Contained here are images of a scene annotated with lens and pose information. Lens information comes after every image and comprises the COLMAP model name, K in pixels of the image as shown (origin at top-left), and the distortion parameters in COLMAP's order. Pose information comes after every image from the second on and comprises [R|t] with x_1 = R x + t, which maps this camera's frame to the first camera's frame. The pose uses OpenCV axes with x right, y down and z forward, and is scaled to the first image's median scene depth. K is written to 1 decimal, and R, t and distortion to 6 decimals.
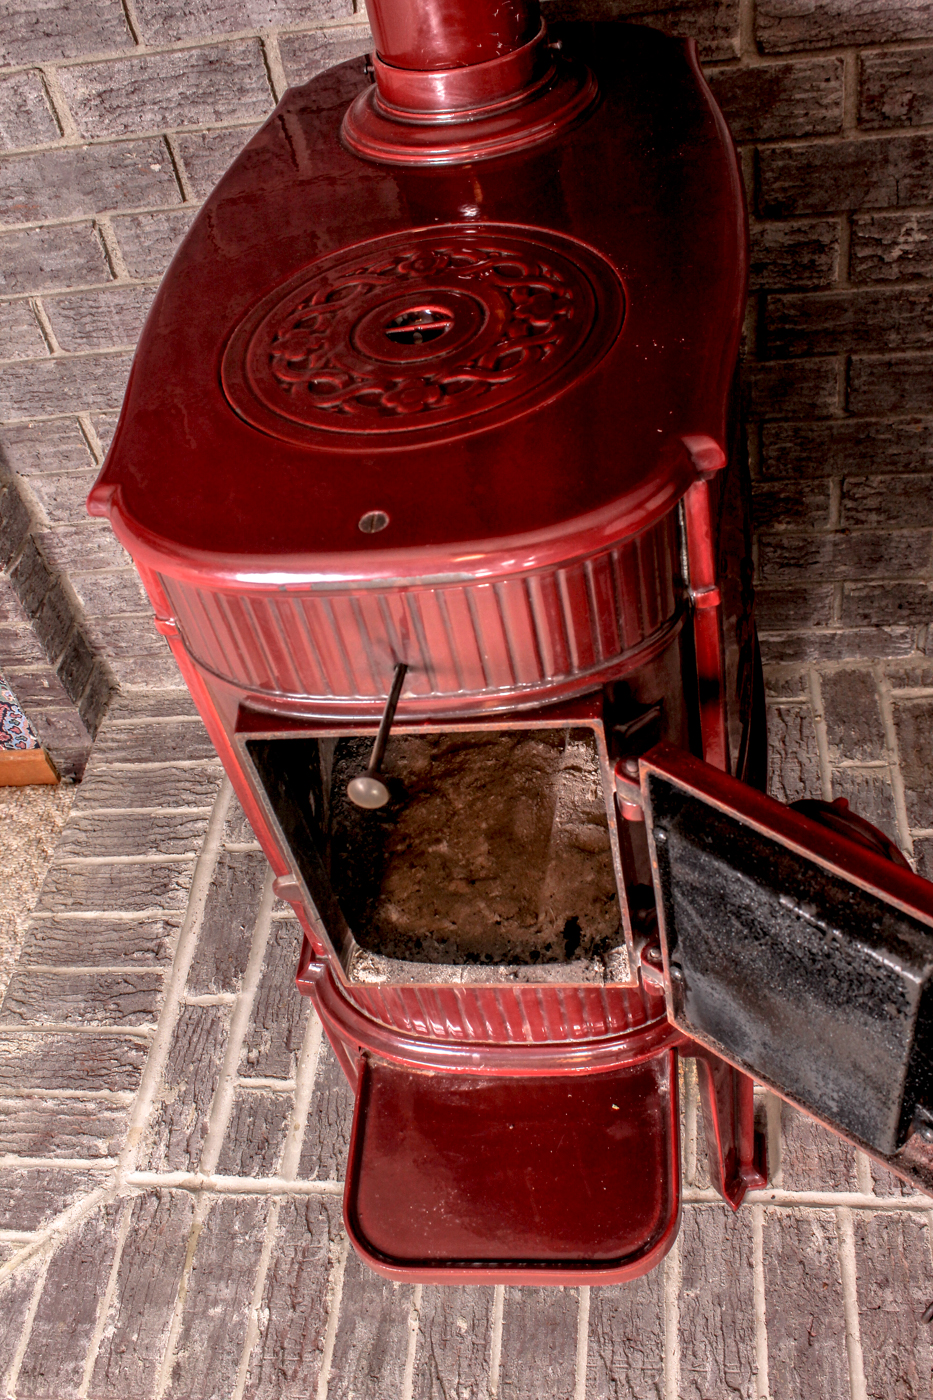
lens RADIAL K [[1248.0, 0, 472.9], [0, 1248.0, 646.3], [0, 0, 1]] dist [-0.138074, 0.120293]
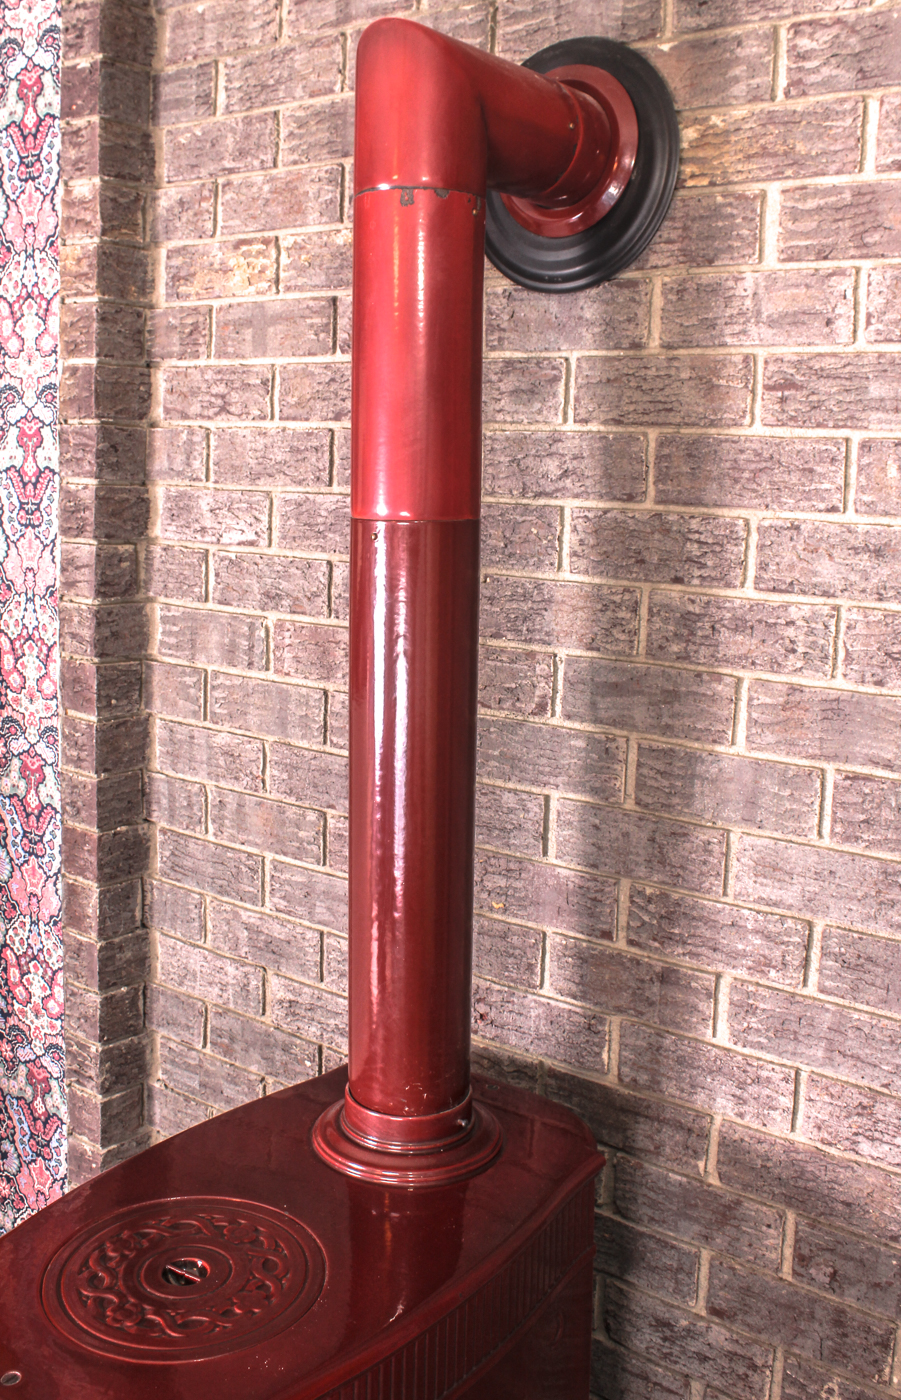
lens RADIAL K [[1331.7, 0, 426.7], [0, 1331.7, 722.9], [0, 0, 1]] dist [-0.052986, 0.000000]
pose [[0.832846, 0.263397, -0.486815, 0.451138], [-0.484184, 0.772865, -0.410177, -0.149322], [0.268203, 0.577323, 0.771211, -0.292249]]
